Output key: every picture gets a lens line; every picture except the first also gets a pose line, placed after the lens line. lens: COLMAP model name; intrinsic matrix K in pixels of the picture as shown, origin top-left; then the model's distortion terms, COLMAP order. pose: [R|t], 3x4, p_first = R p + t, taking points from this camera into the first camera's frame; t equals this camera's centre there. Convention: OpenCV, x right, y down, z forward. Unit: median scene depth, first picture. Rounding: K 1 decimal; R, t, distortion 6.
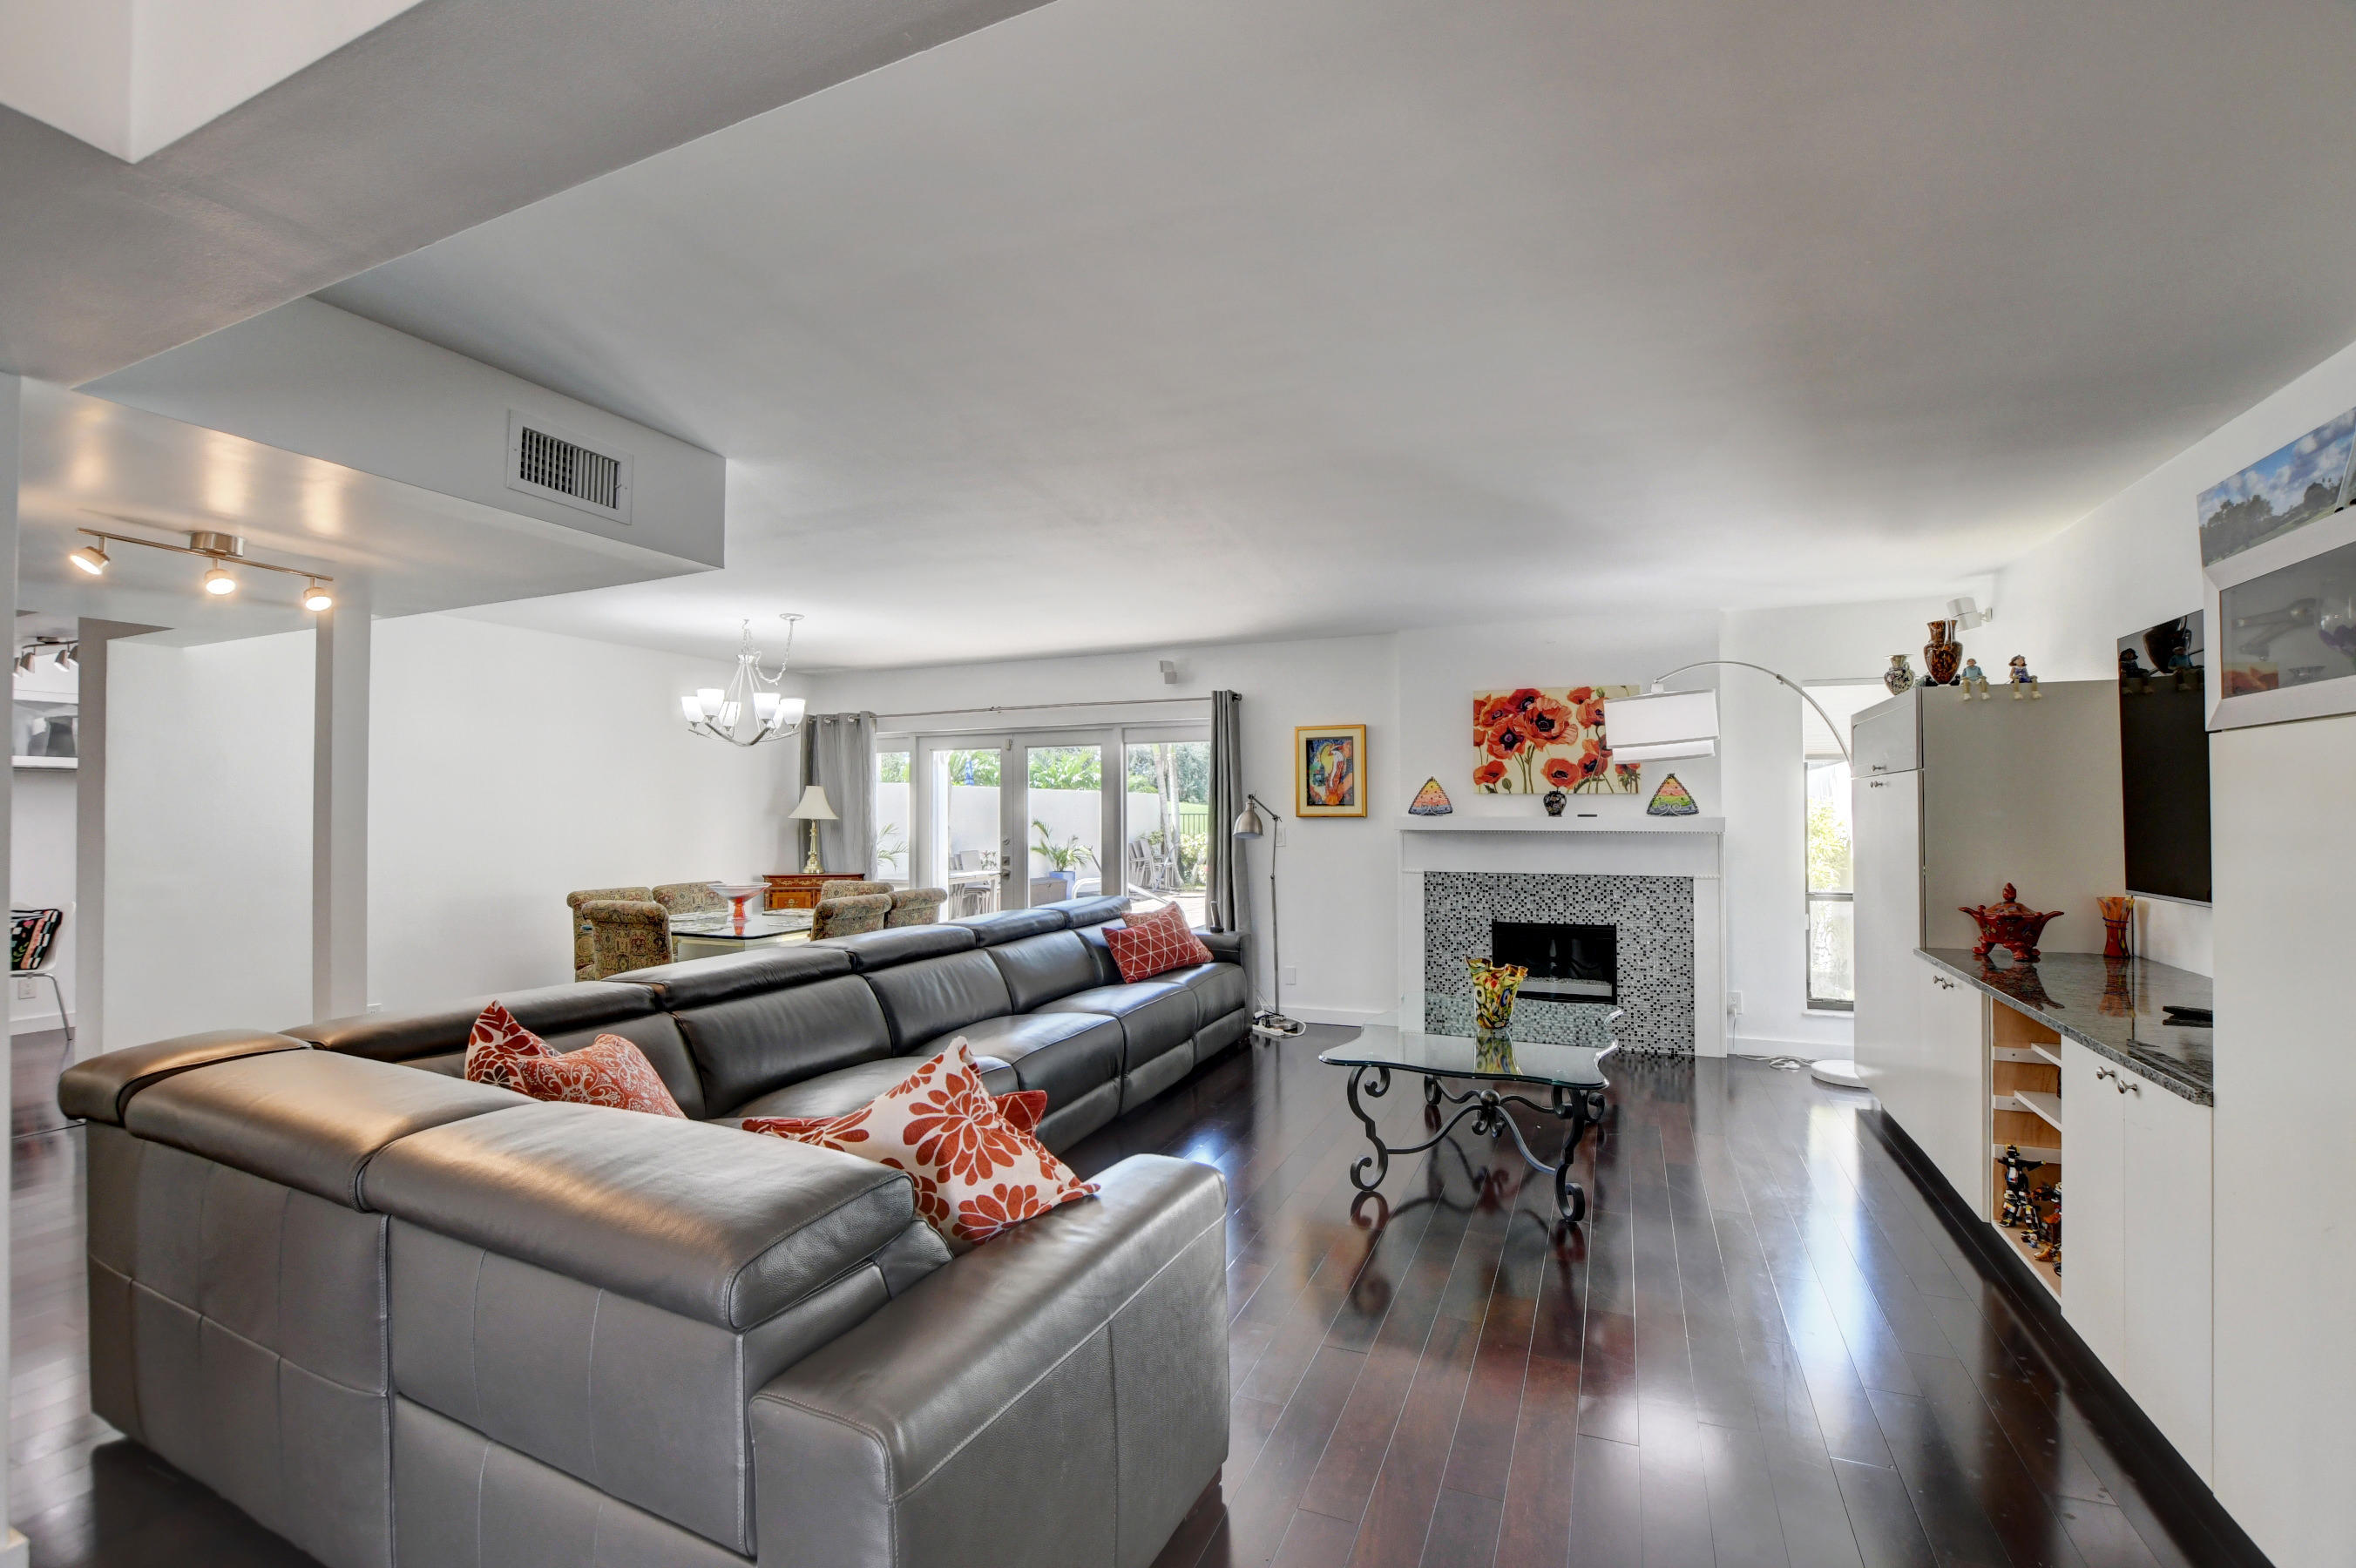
lens RADIAL K [[1021.2, 0, 1173.0], [0, 1021.2, 800.4], [0, 0, 1]] dist [-0.000433, -0.000014]
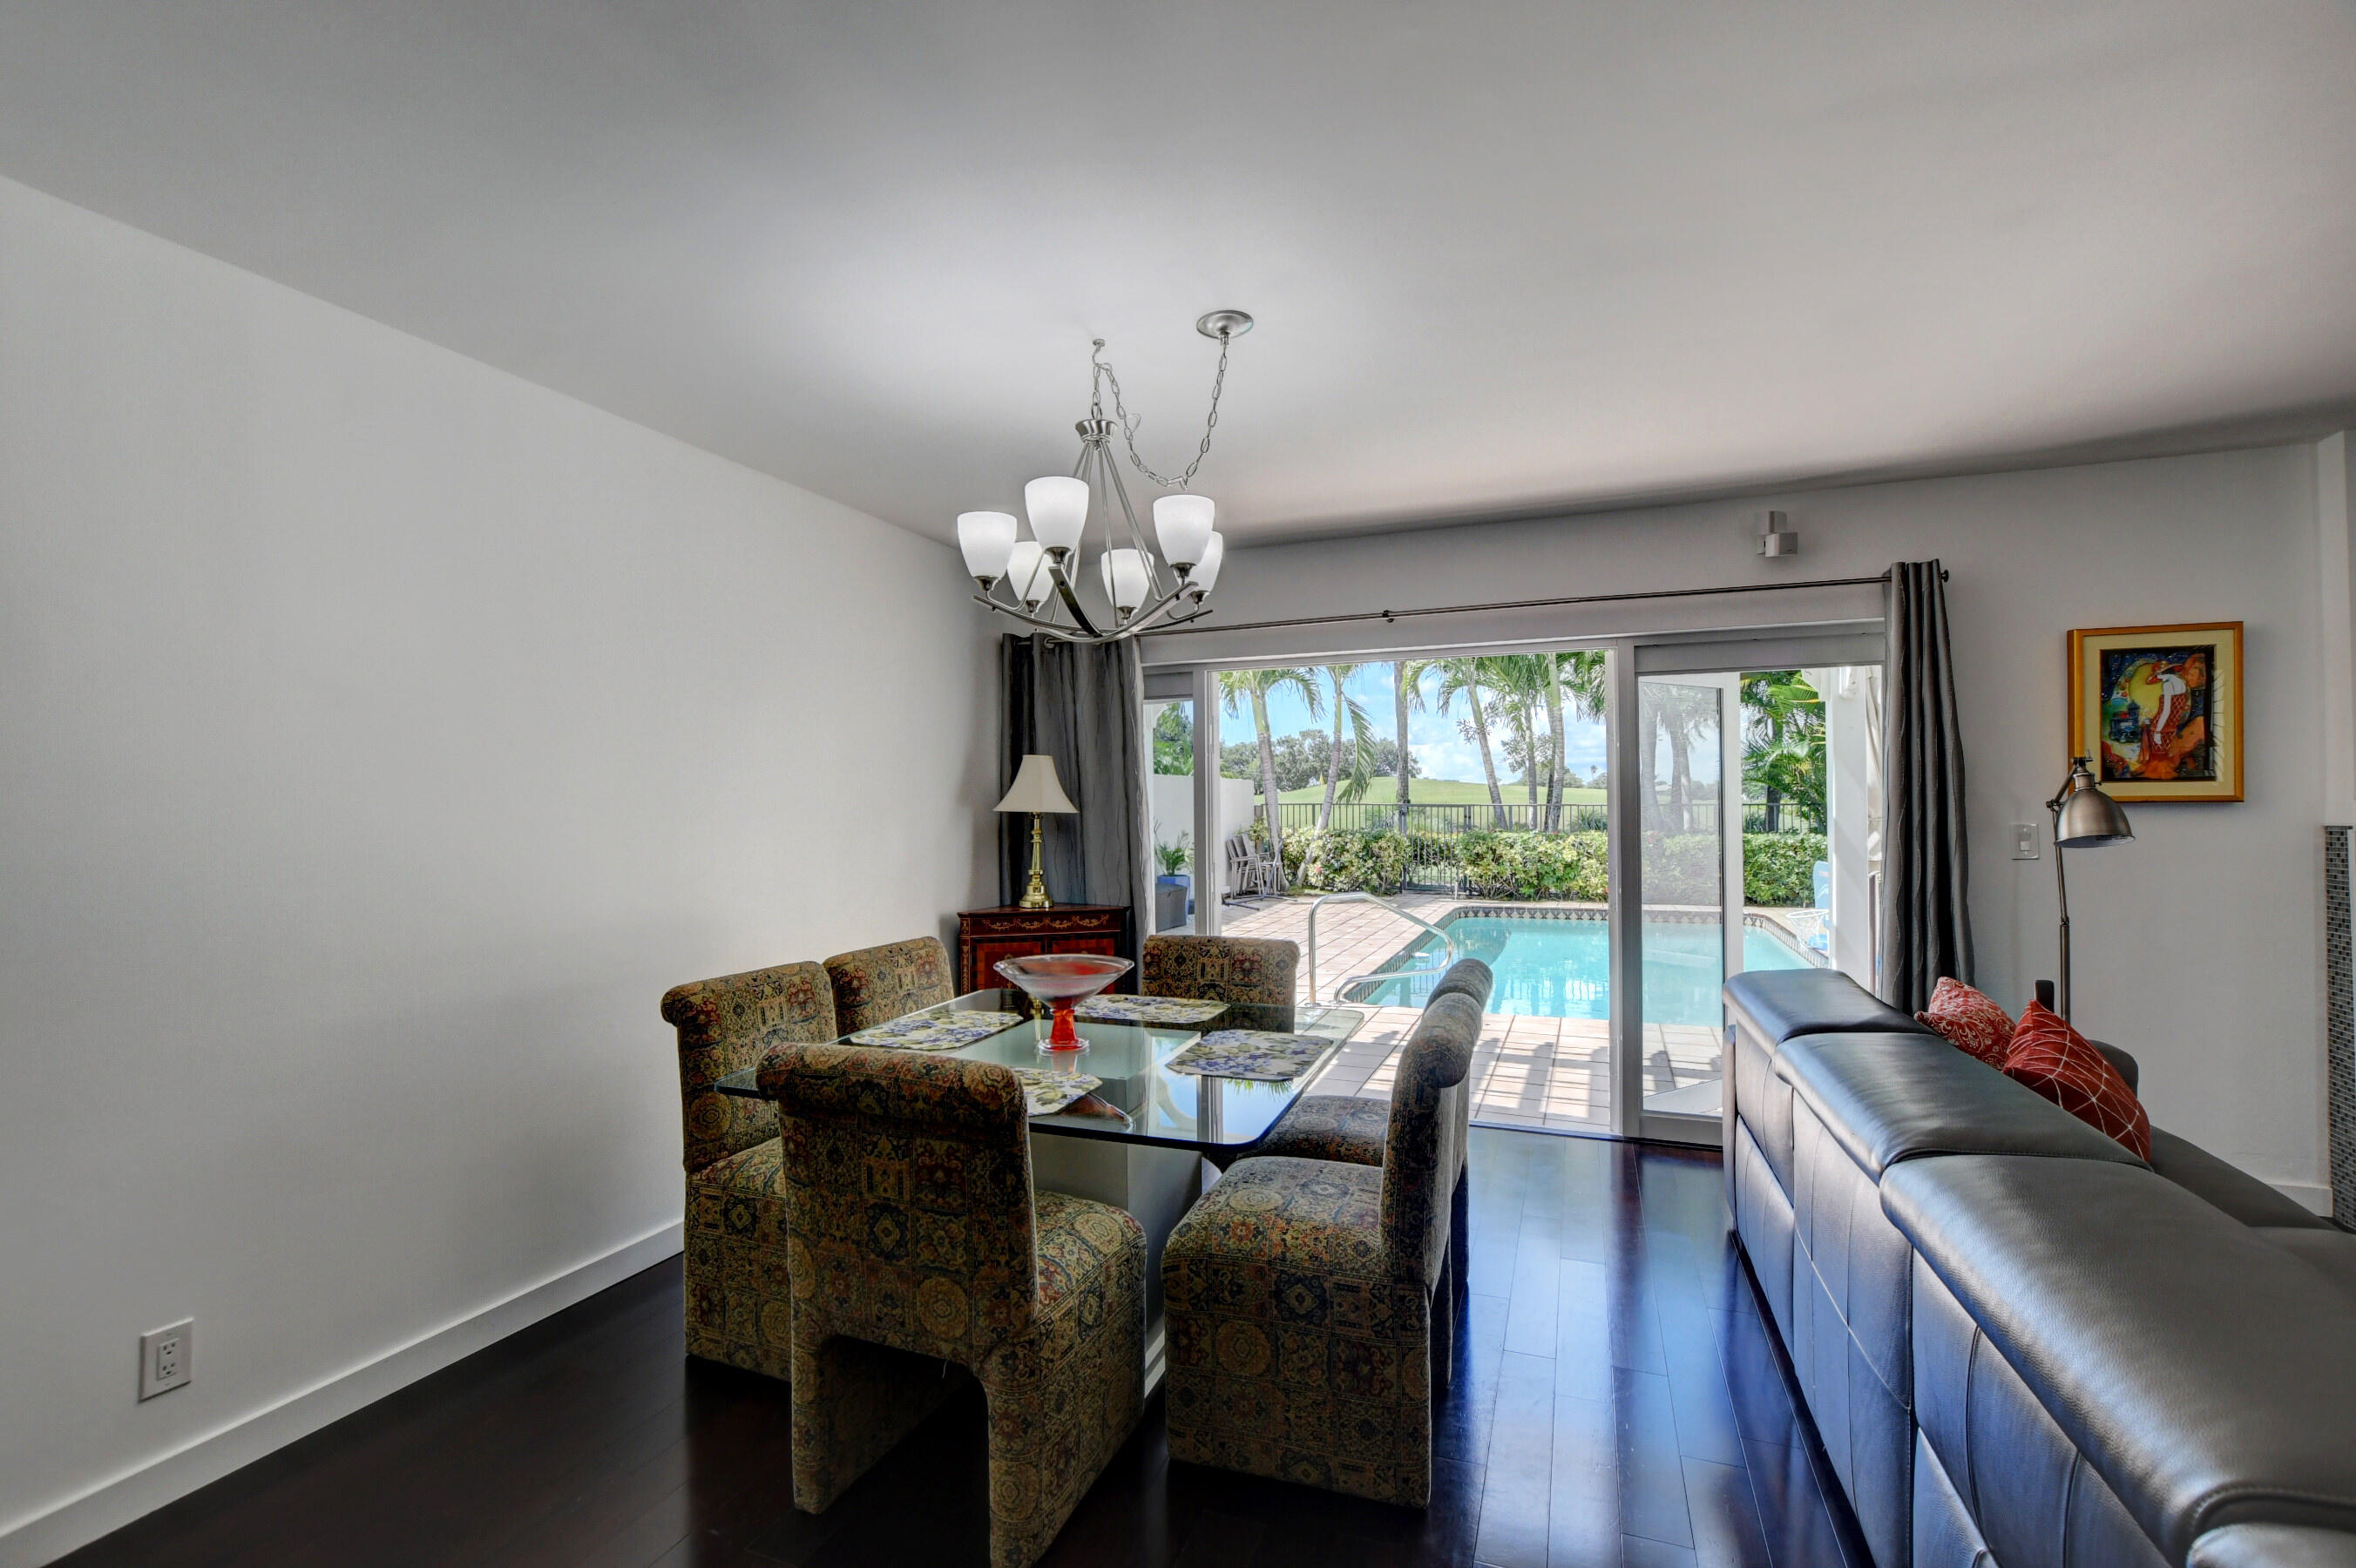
lens RADIAL K [[1021.2, 0, 1184.2], [0, 1021.2, 788.2], [0, 0, 1]] dist [-0.000433, -0.000014]
pose [[0.998083, -0.006251, 0.061566, -0.357552], [0.006407, 0.999977, -0.002339, 0.007146], [-0.061550, 0.002729, 0.998100, 0.497758]]
